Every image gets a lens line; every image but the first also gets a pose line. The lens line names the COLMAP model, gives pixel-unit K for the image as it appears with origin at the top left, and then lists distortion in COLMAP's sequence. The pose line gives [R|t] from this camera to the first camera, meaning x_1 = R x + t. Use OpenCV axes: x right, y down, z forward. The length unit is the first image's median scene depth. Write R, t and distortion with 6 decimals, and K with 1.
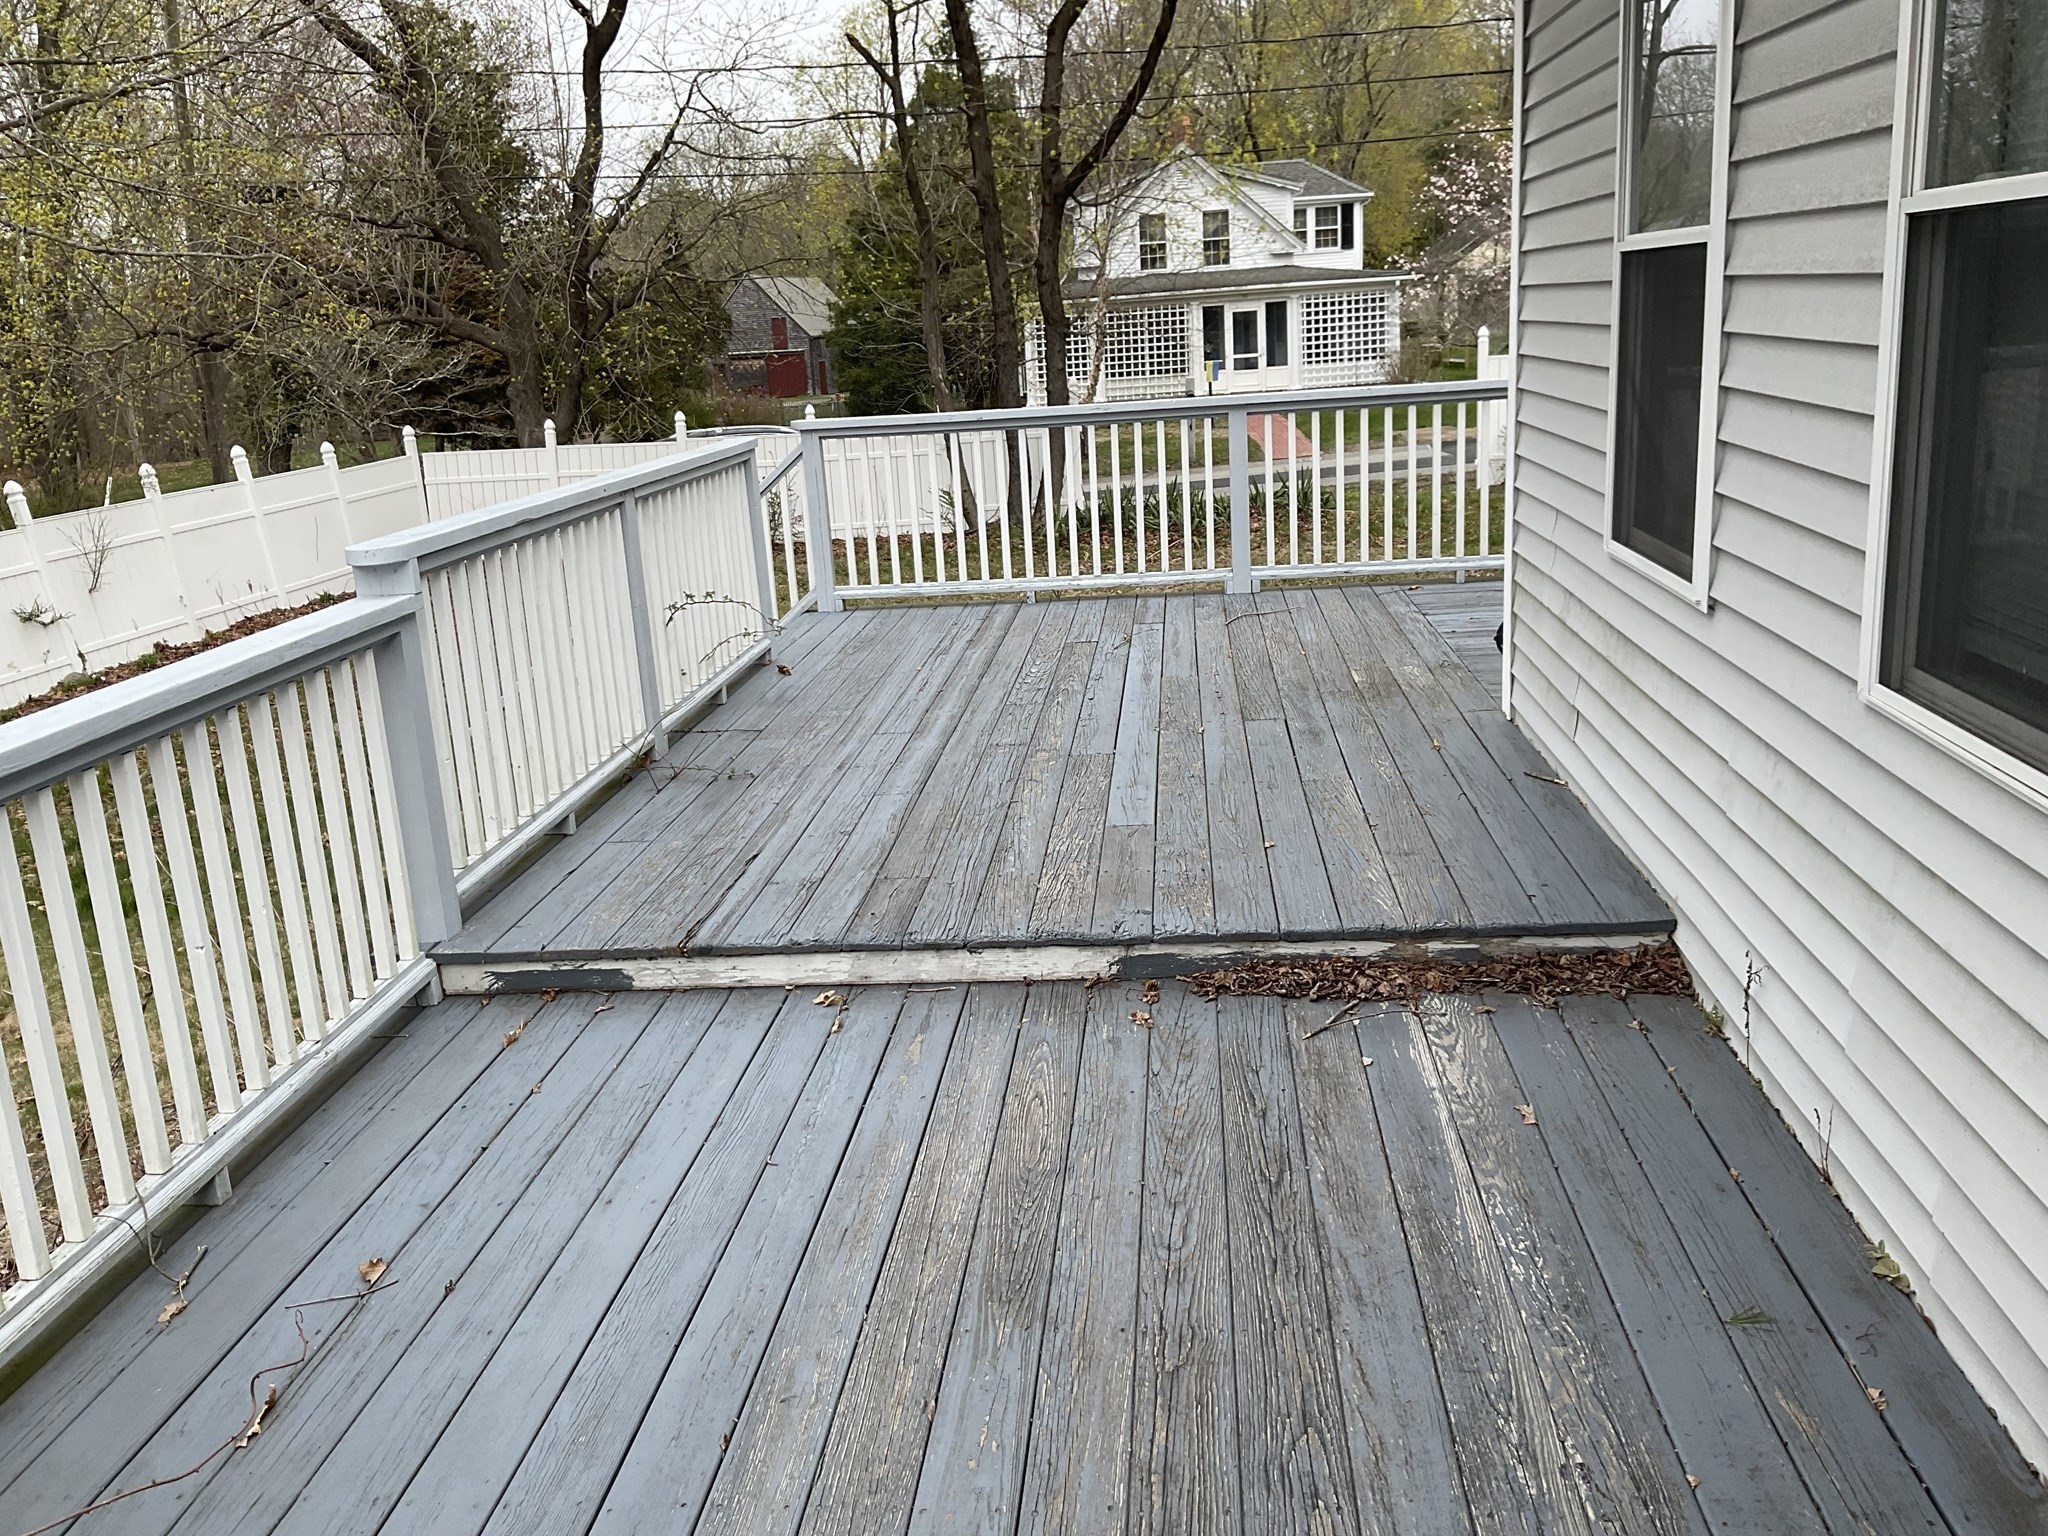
lens RADIAL K [[1703.4, 0, 1014.2], [0, 1703.4, 774.8], [0, 0, 1]] dist [0.072249, -0.138747]
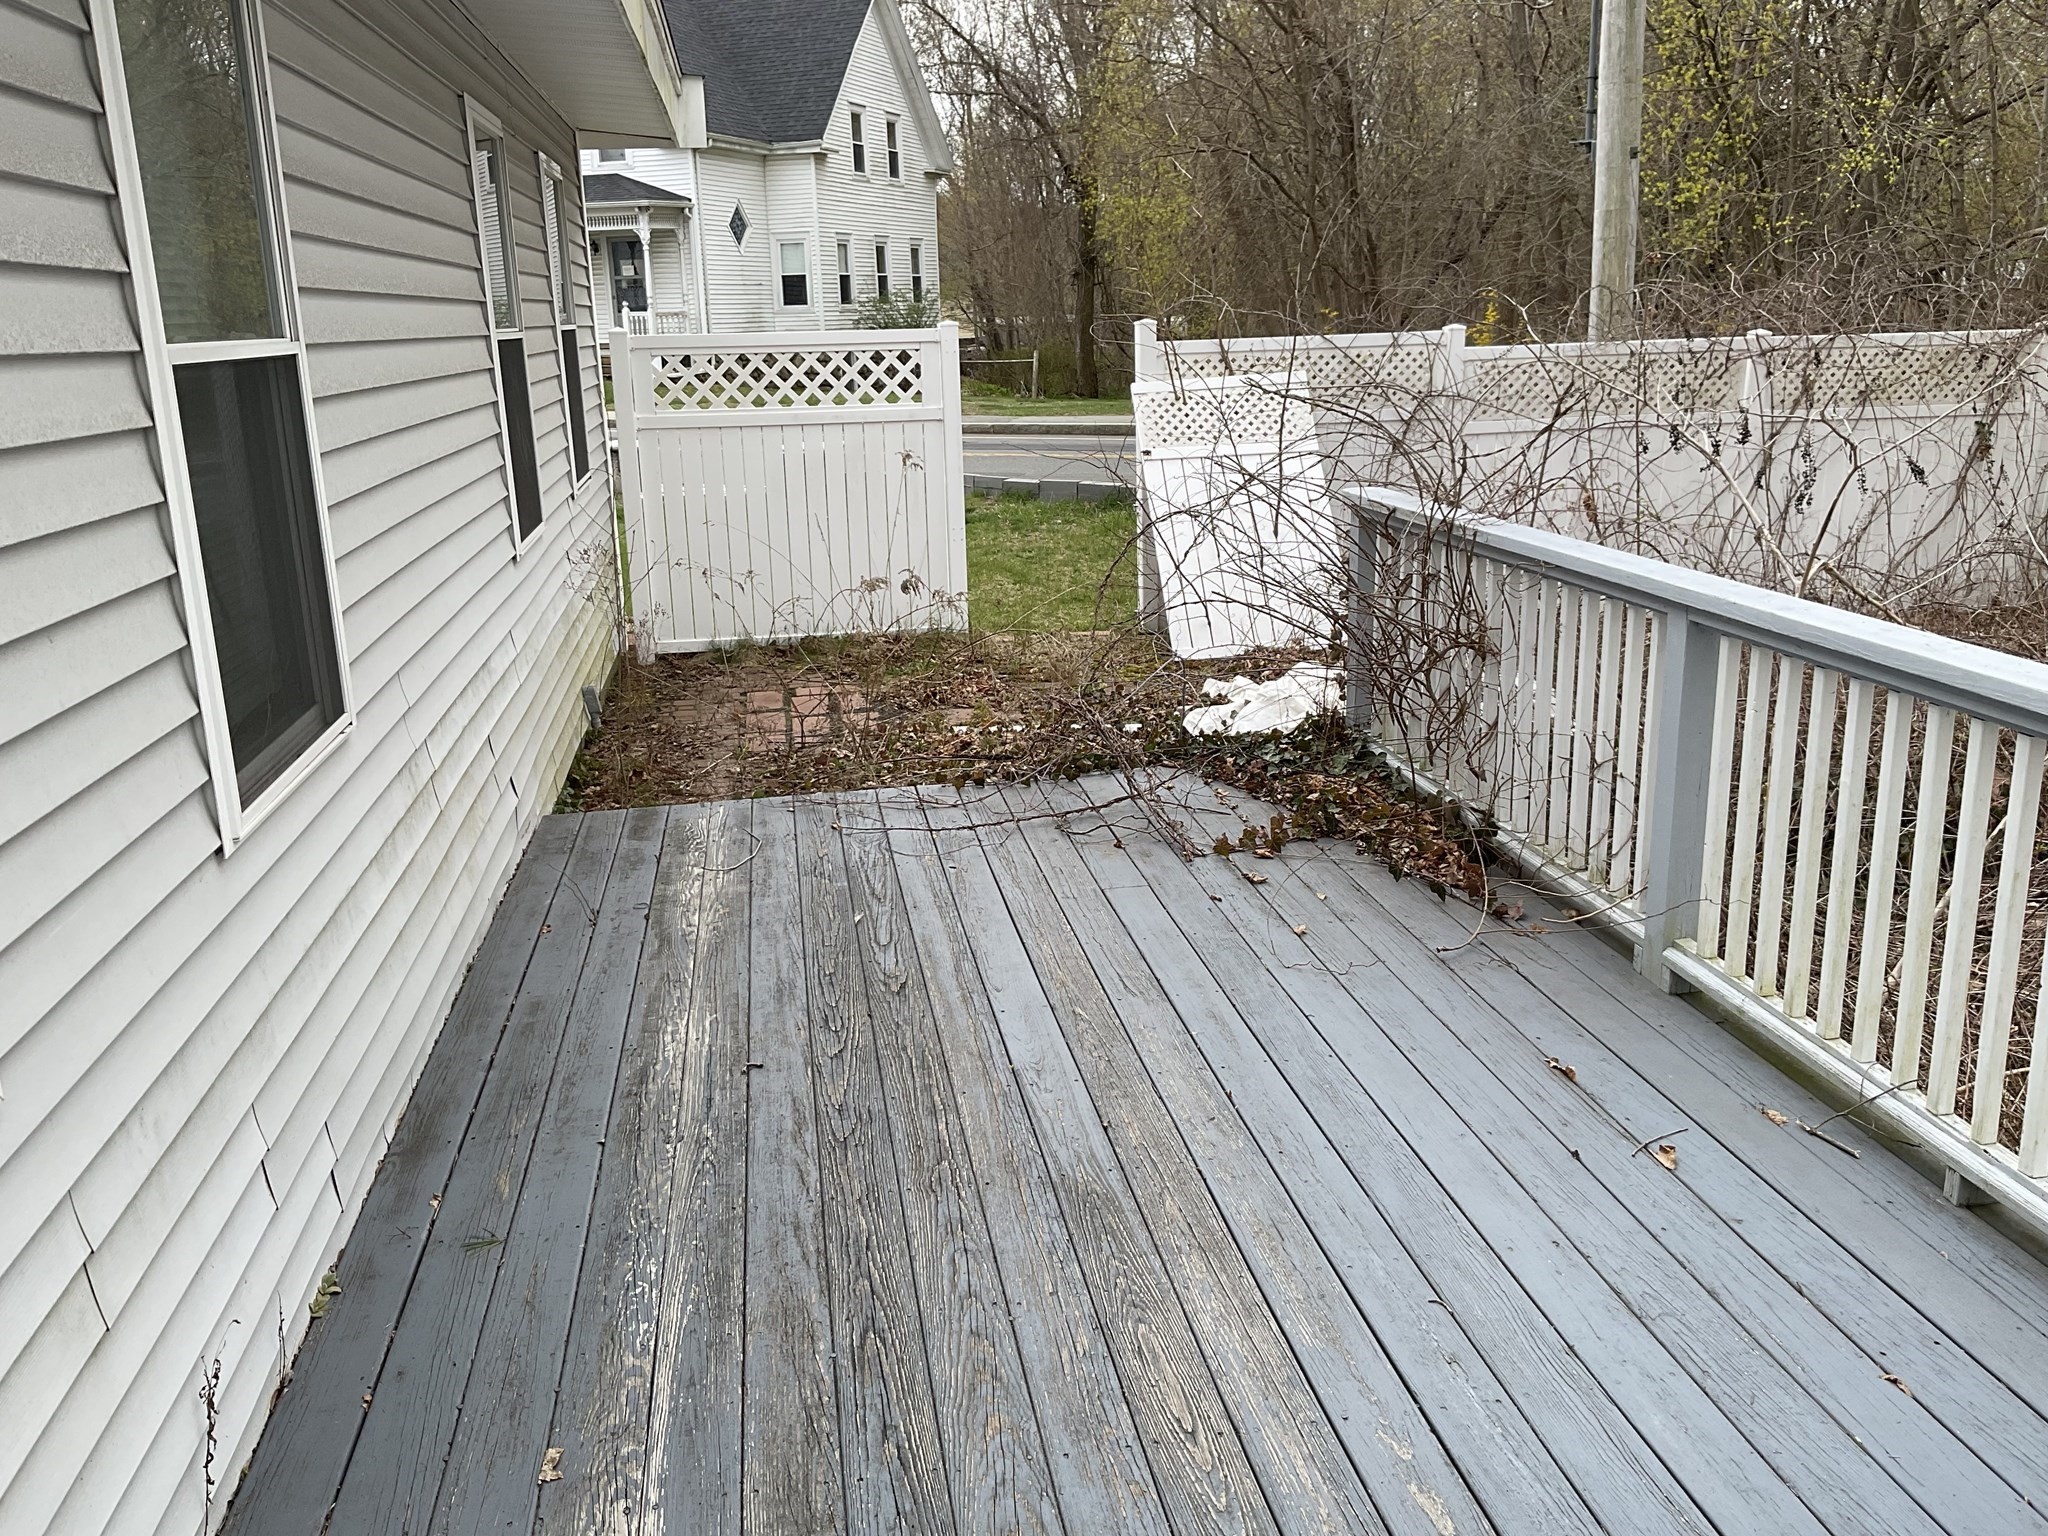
lens RADIAL K [[1703.4, 0, 1014.2], [0, 1703.4, 774.8], [0, 0, 1]] dist [0.072249, -0.138747]
pose [[-0.966140, 0.154772, -0.206446, 0.213721], [0.029149, 0.860464, 0.508677, -0.472698], [0.256368, 0.485435, -0.835840, 1.591714]]
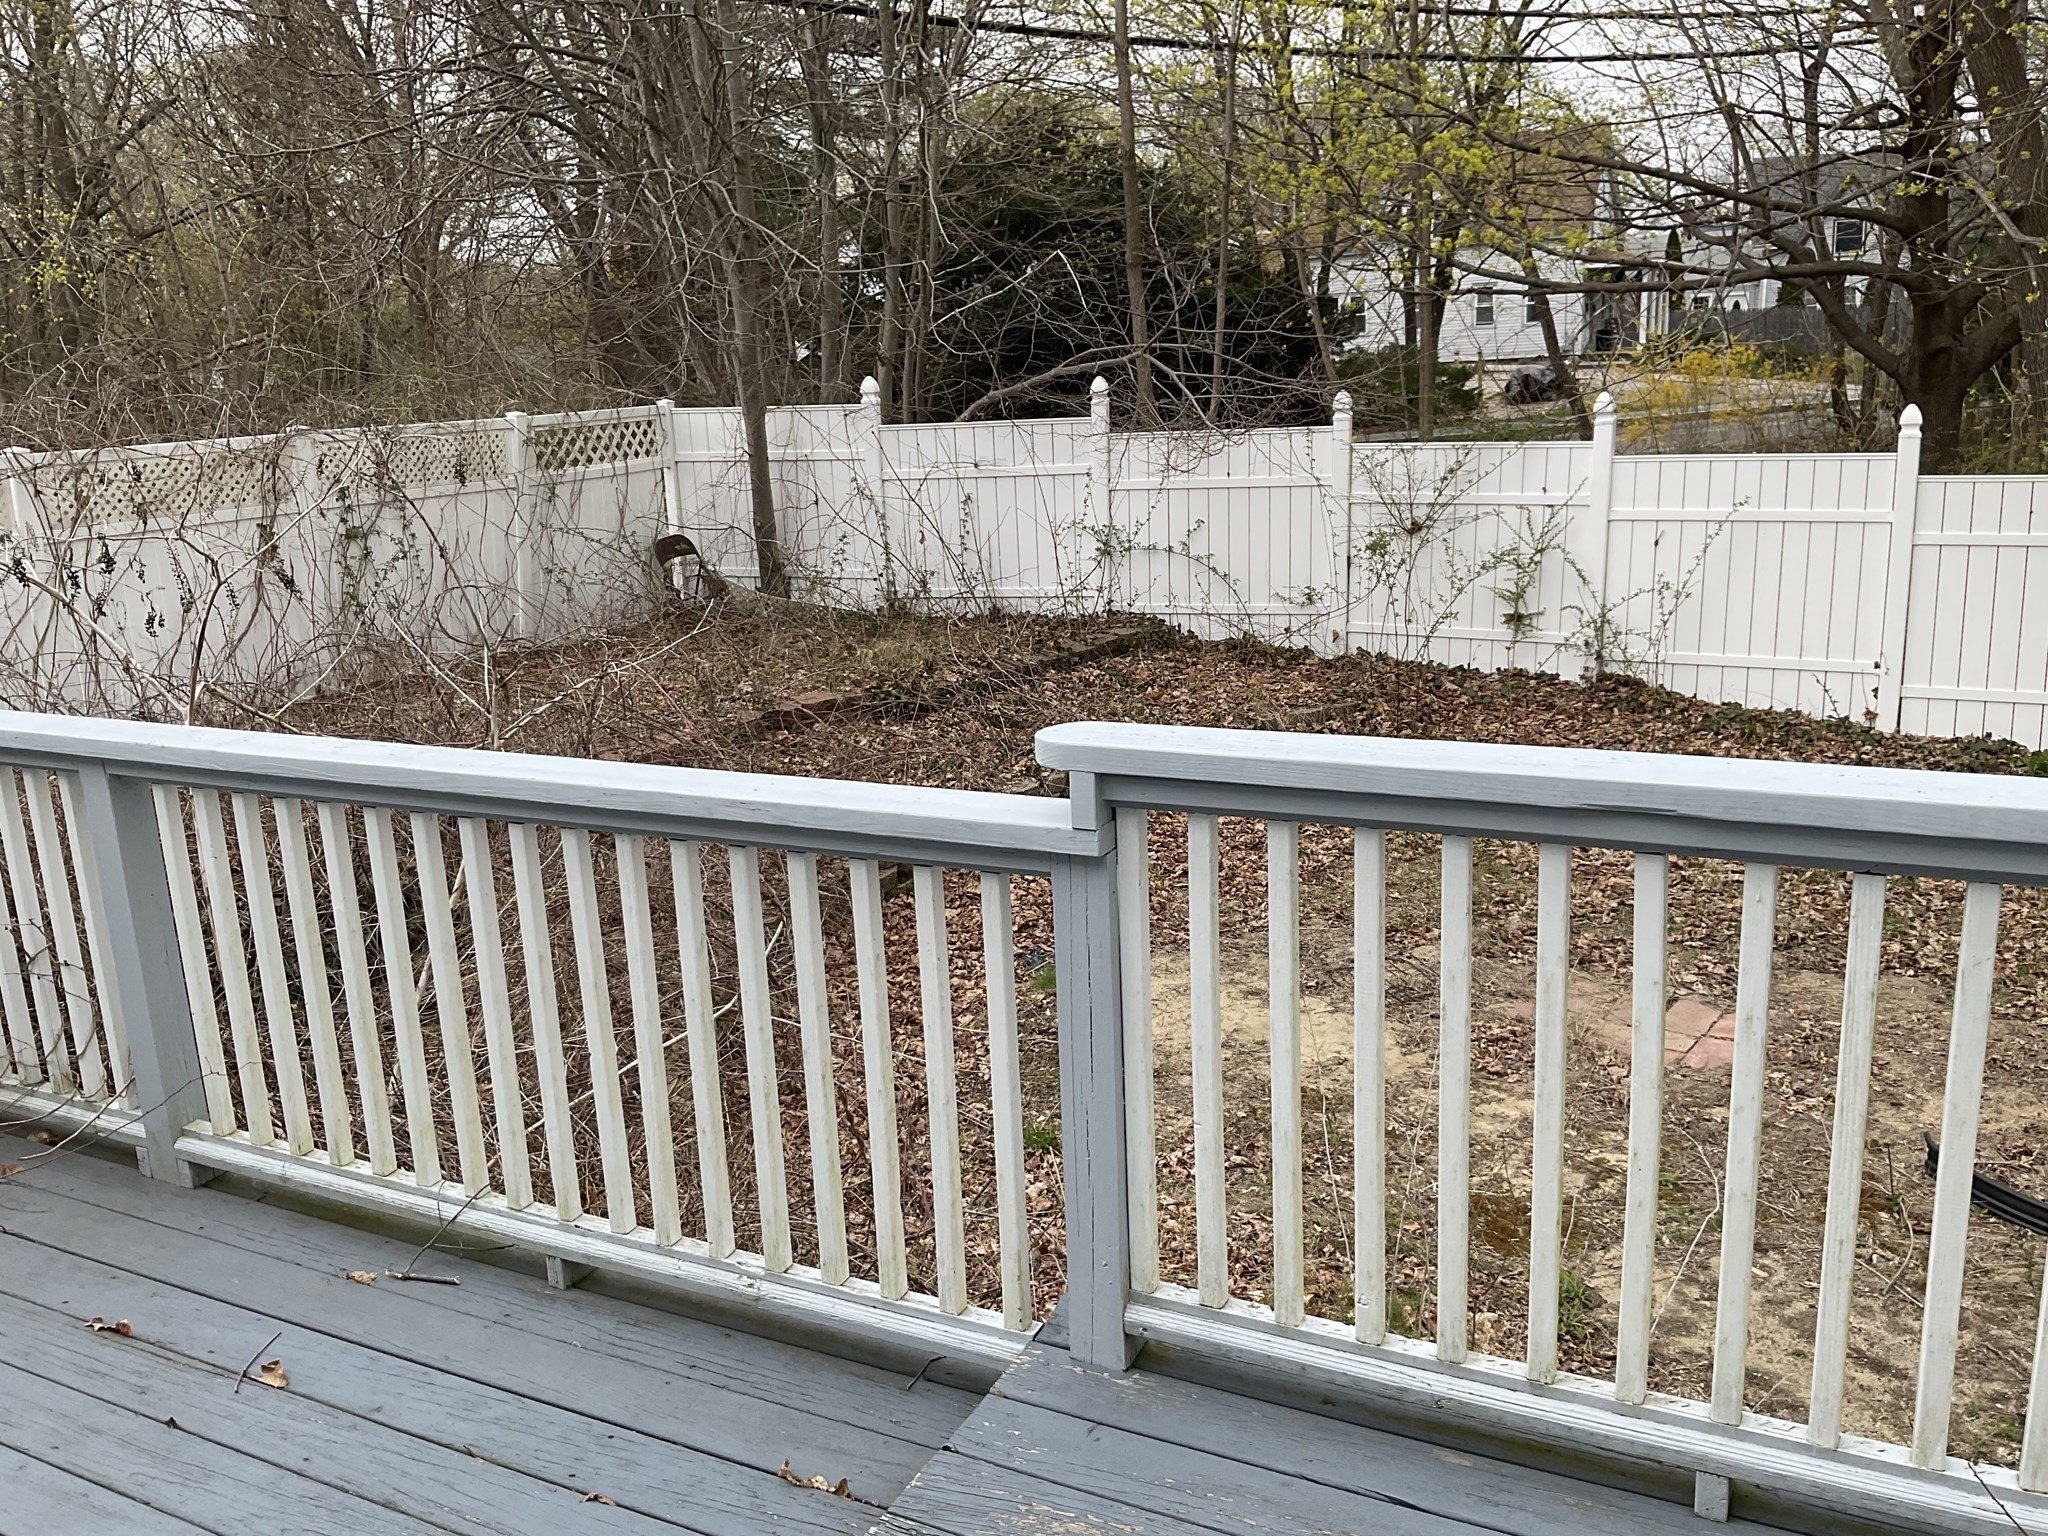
lens RADIAL K [[1703.4, 0, 1014.2], [0, 1703.4, 774.8], [0, 0, 1]] dist [0.072249, -0.138747]
pose [[-0.376431, 0.305786, -0.874525, 0.205581], [-0.165516, 0.906574, 0.388237, -0.441400], [0.911539, 0.290892, -0.290650, 1.466787]]
